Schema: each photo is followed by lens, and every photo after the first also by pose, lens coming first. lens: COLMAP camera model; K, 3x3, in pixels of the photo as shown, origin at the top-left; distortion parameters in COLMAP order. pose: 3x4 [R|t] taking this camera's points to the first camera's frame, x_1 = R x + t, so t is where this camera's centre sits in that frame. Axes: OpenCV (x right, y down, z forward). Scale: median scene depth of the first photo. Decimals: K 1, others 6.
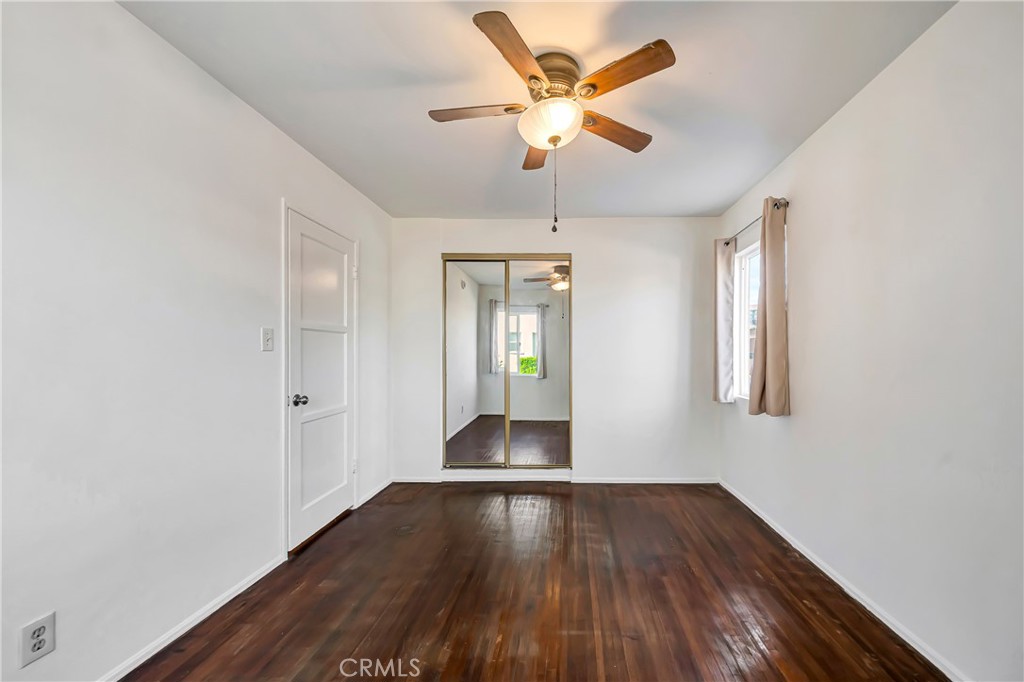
lens RADIAL K [[440.7, 0, 512.1], [0, 440.7, 354.7], [0, 0, 1]] dist [0.001173, 0.000824]
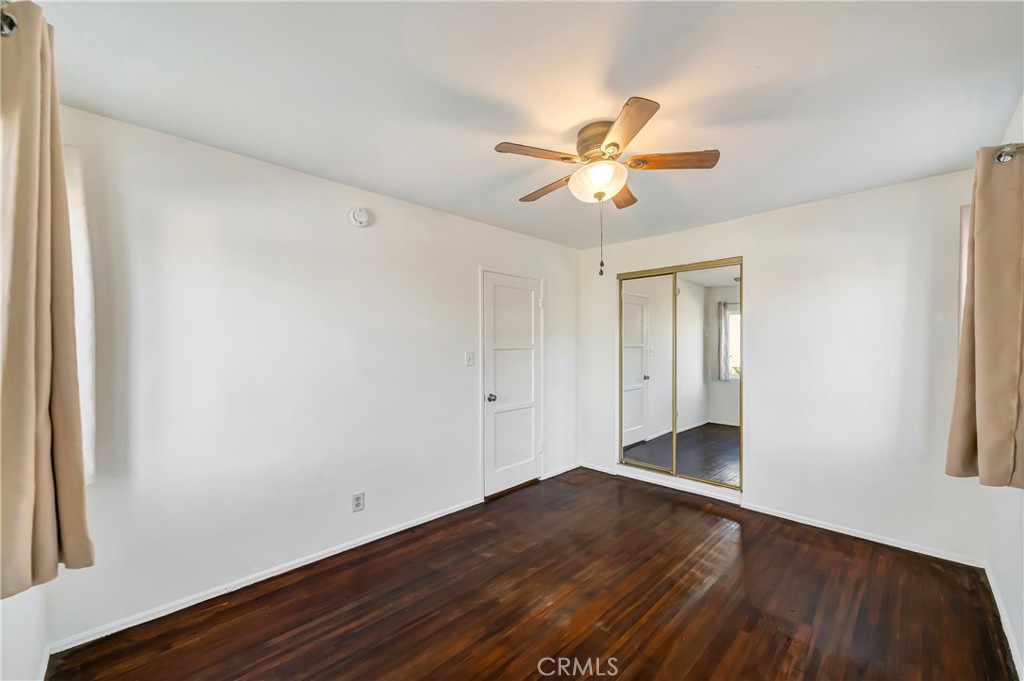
lens RADIAL K [[408.2, 0, 512.0], [0, 408.2, 340.5], [0, 0, 1]] dist [0.007647, -0.000064]
pose [[0.708810, -0.009561, -0.705334, 0.525174], [0.010767, 0.999938, -0.002734, -0.083336], [0.705317, -0.005657, 0.708869, 0.060852]]
